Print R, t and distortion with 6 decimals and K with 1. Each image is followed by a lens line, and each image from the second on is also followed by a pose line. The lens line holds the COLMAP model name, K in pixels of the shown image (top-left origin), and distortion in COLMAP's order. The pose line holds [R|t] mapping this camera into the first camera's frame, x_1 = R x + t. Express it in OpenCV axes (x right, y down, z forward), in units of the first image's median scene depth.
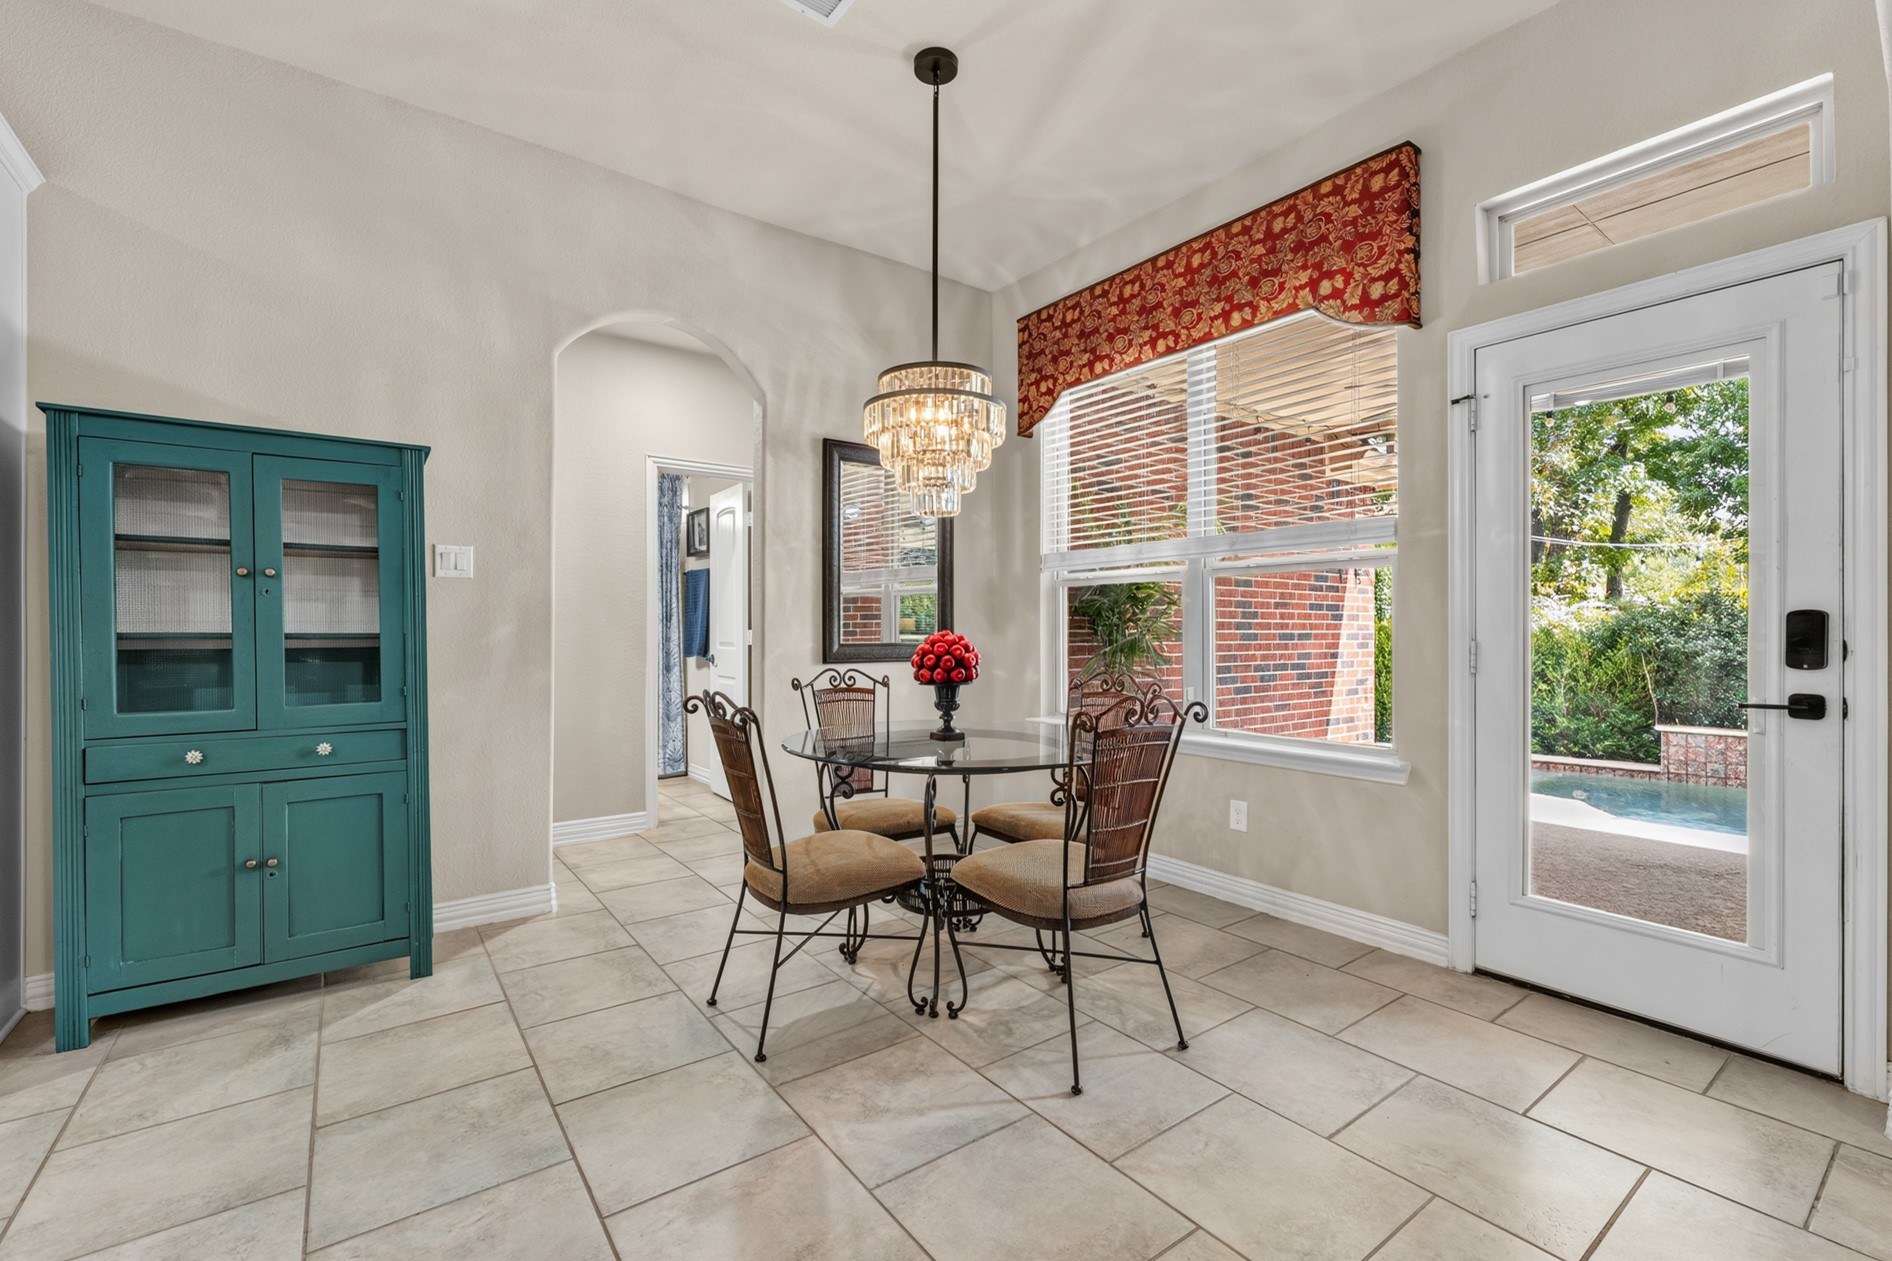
lens RADIAL K [[805.0, 0, 946.0], [0, 805.0, 630.5], [0, 0, 1]] dist [-0.002752, -0.000351]
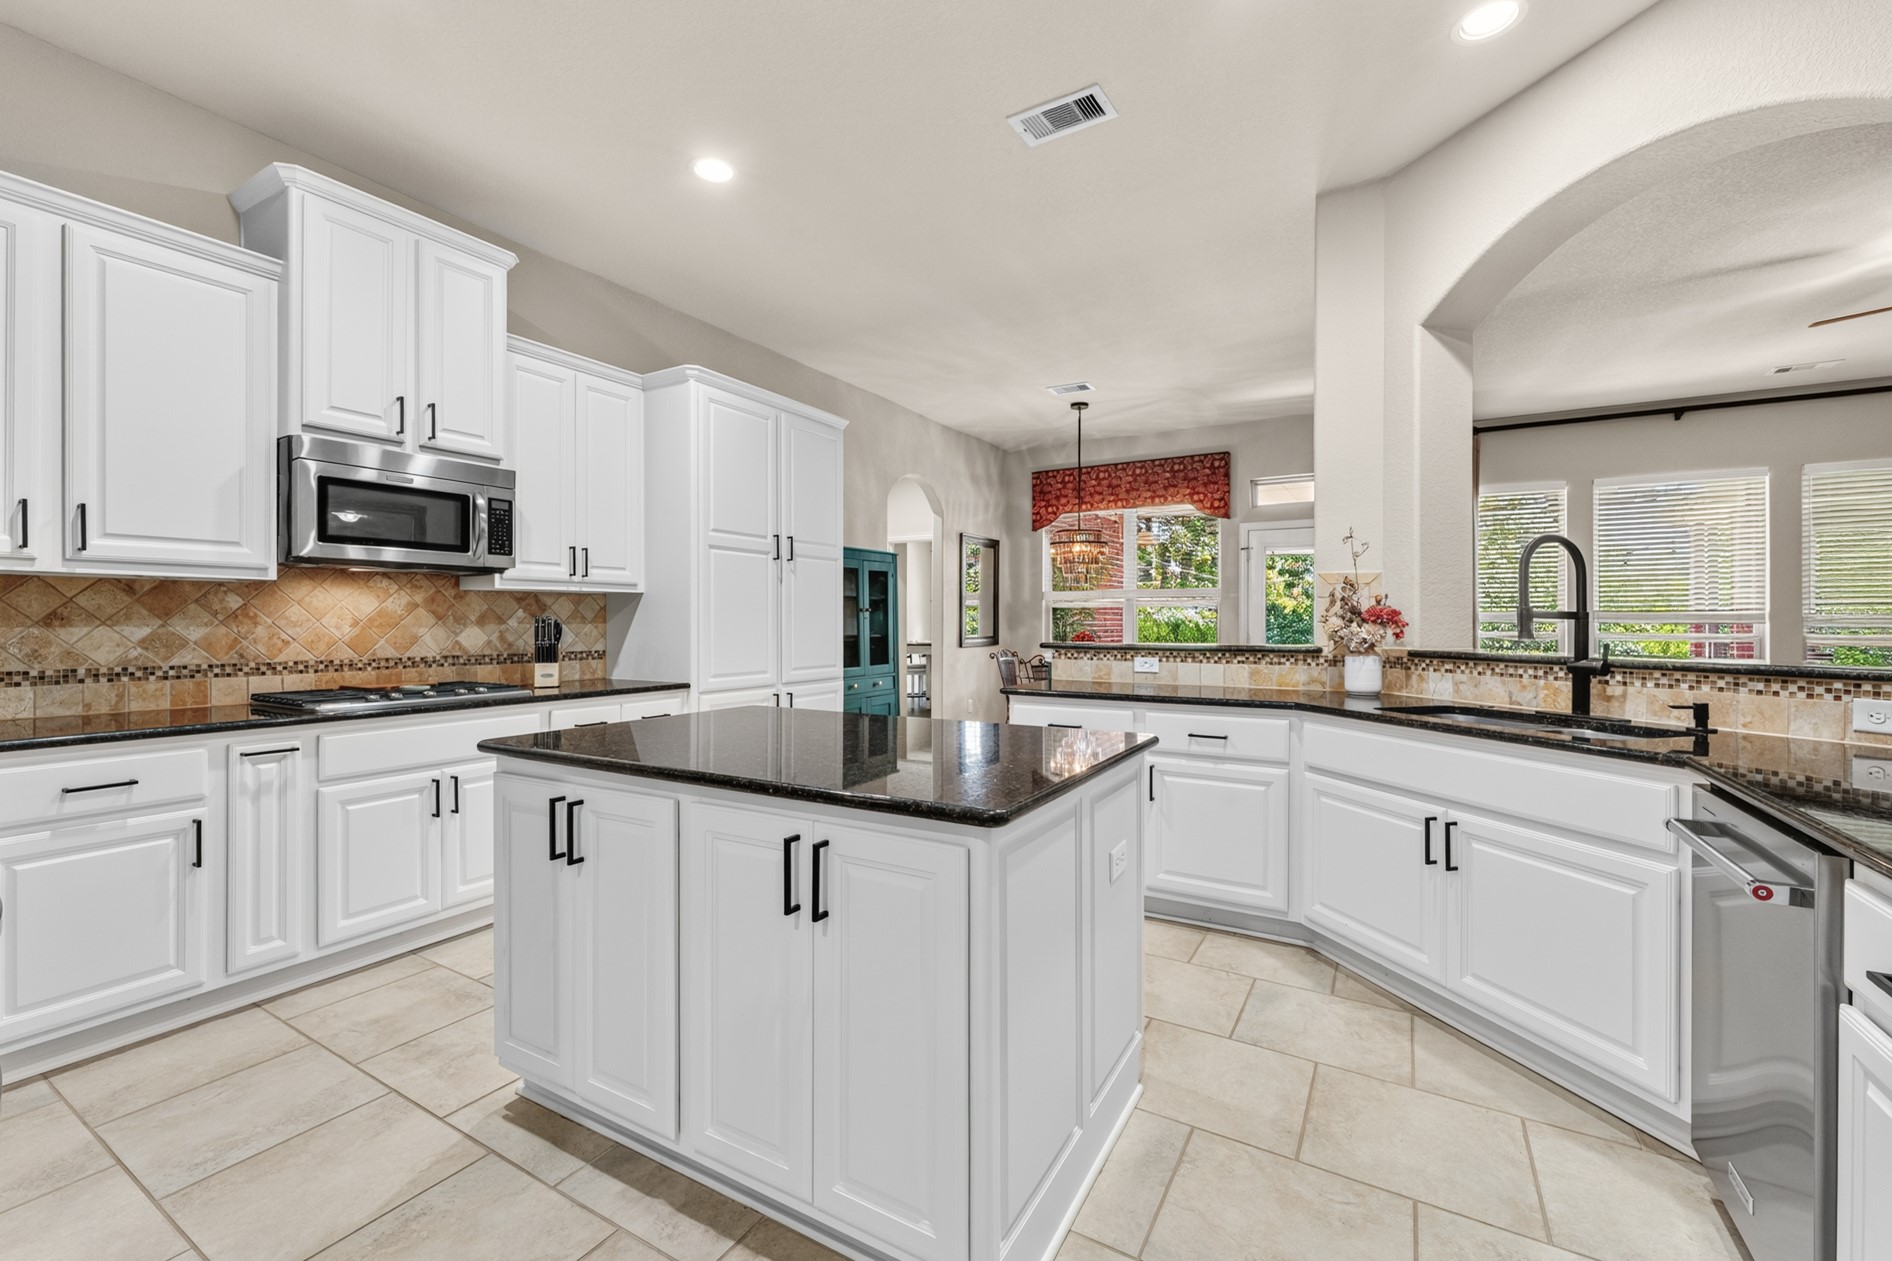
lens RADIAL K [[780.3, 0, 946.0], [0, 780.3, 630.5], [0, 0, 1]] dist [-0.002712, -0.000504]
pose [[0.921168, -0.006141, 0.389117, -1.158947], [0.002265, 0.999943, 0.010420, -0.025424], [-0.389159, -0.008718, 0.921129, -0.929457]]
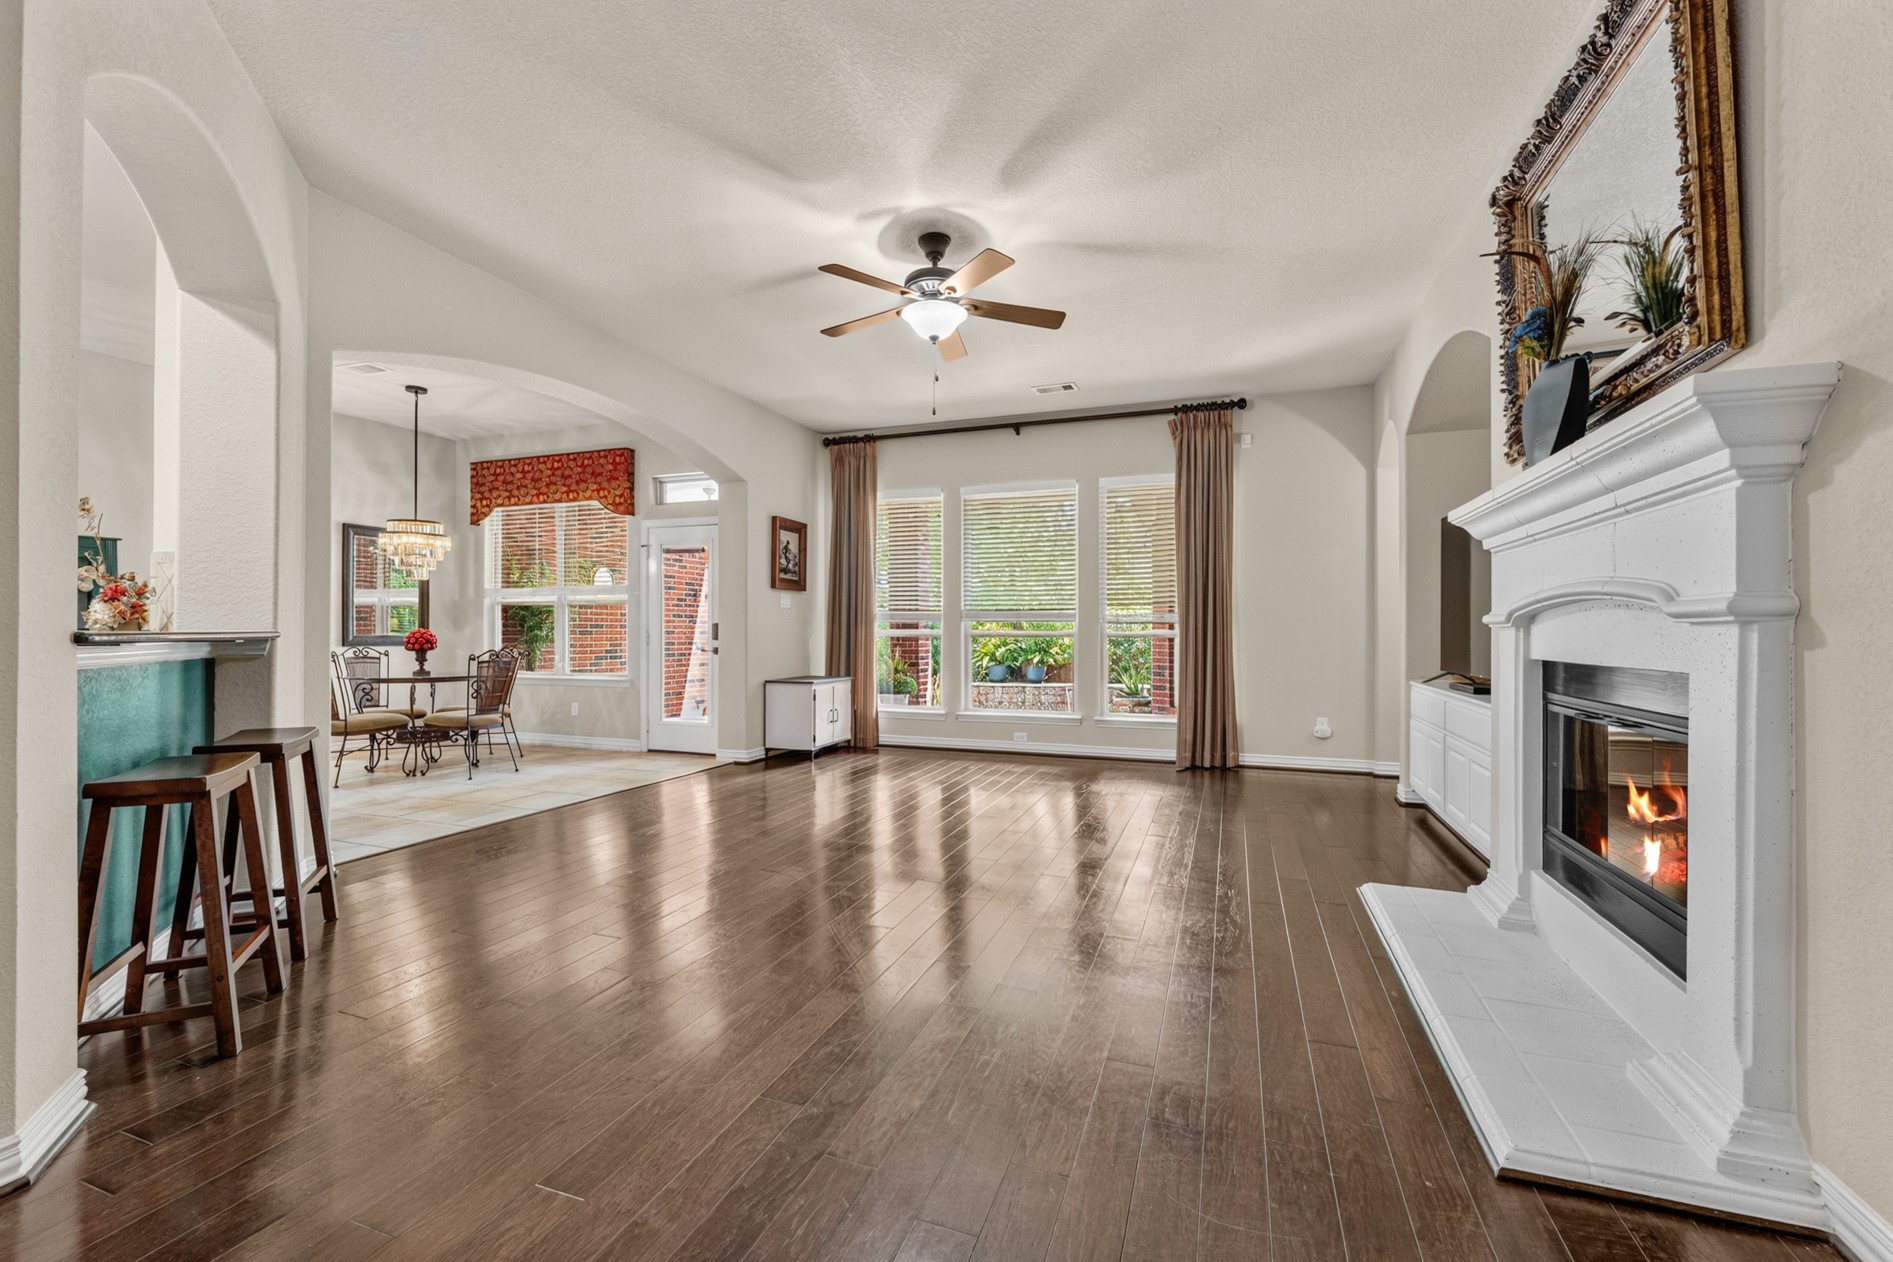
lens RADIAL K [[780.7, 0, 946.5], [0, 780.7, 631.0], [0, 0, 1]] dist [-0.002712, -0.000504]
pose [[0.838281, 0.001130, 0.545237, 0.039378], [-0.001767, 0.999998, 0.000644, 0.003245], [-0.545235, -0.001504, 0.838282, -1.536775]]
